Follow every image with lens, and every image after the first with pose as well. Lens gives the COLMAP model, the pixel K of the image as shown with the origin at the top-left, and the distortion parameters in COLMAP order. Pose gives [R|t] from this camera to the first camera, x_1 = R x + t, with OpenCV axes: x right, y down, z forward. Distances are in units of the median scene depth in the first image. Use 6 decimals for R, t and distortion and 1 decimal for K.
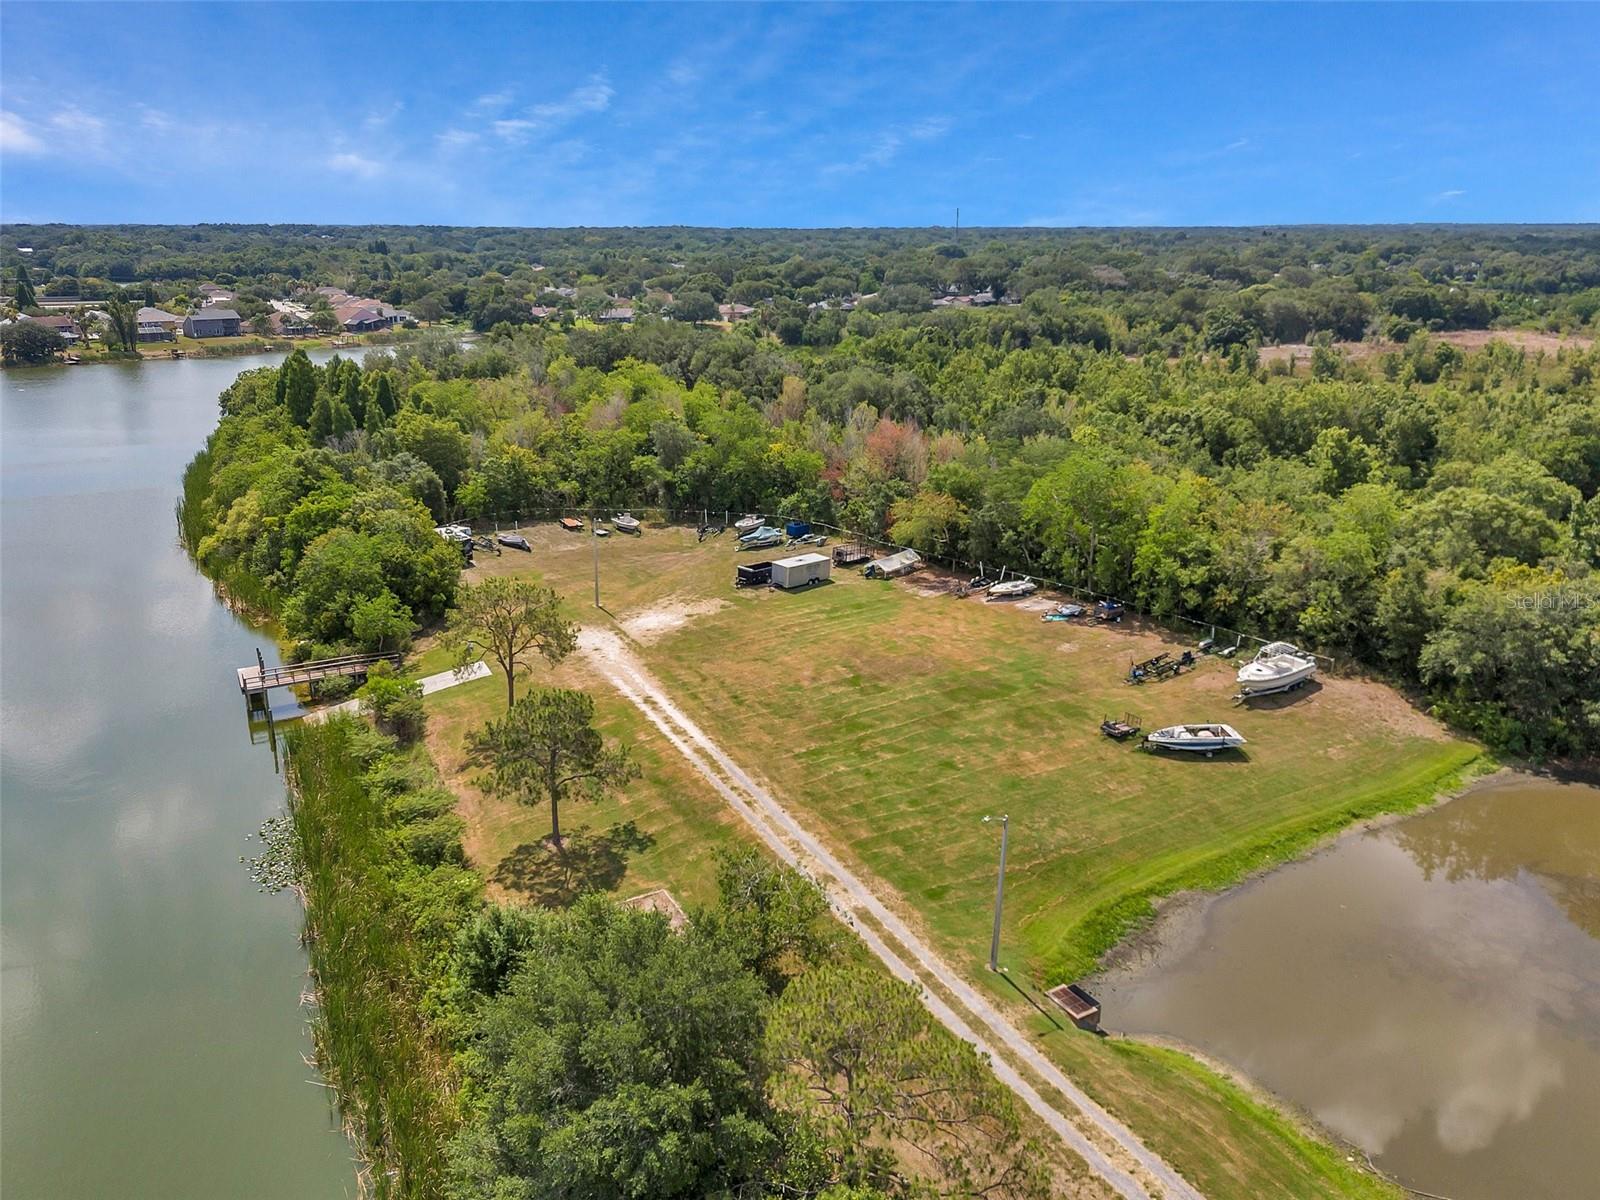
lens RADIAL K [[1086.7, 0, 800.0], [0, 1086.7, 600.0], [0, 0, 1]] dist [0.046867, -0.065198]
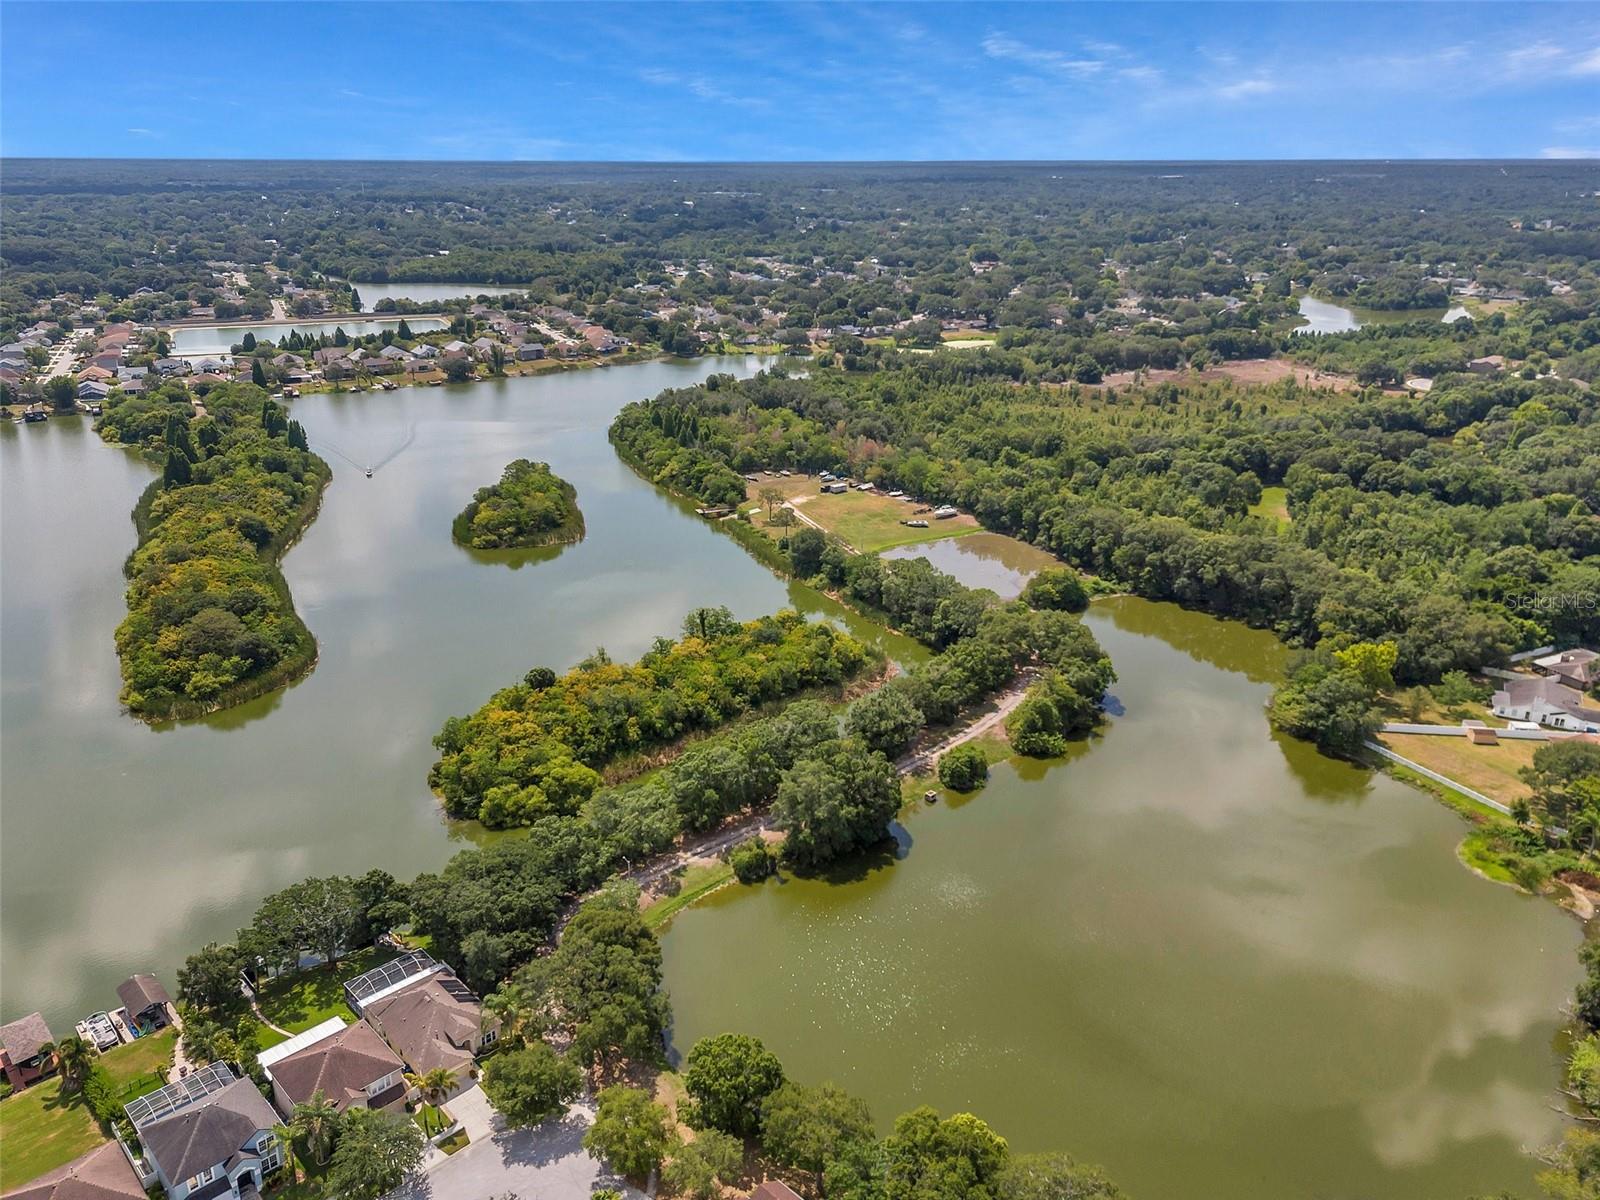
lens RADIAL K [[1086.7, 0, 800.0], [0, 1086.7, 600.0], [0, 0, 1]] dist [0.046867, -0.065198]
pose [[0.997458, 0.023671, -0.067204, 0.103200], [-0.019811, 0.998147, 0.057540, 0.114680], [0.068442, -0.056062, 0.996079, -2.156594]]
